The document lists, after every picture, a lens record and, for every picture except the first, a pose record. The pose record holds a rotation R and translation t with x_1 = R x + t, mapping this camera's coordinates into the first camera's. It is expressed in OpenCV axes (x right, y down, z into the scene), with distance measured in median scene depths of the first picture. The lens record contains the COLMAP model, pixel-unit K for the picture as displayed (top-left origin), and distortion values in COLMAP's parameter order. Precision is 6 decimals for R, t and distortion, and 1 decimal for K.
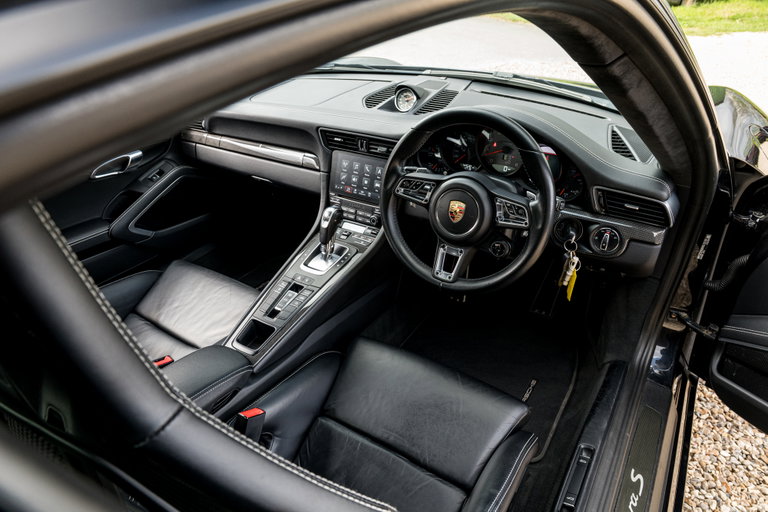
lens RADIAL K [[533.5, 0, 384.3], [0, 533.5, 255.4], [0, 0, 1]] dist [0.008650, -0.000982]
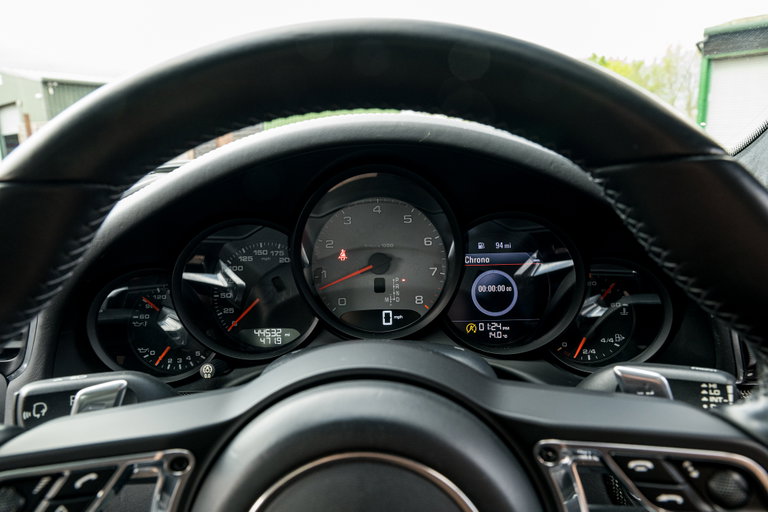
lens RADIAL K [[533.5, 0, 386.1], [0, 533.5, 254.1], [0, 0, 1]] dist [0.008650, -0.000982]
pose [[0.862895, -0.132552, 0.487690, 0.063116], [0.274248, 0.933364, -0.231558, -0.117862], [-0.424499, 0.333558, 0.841748, 0.681455]]
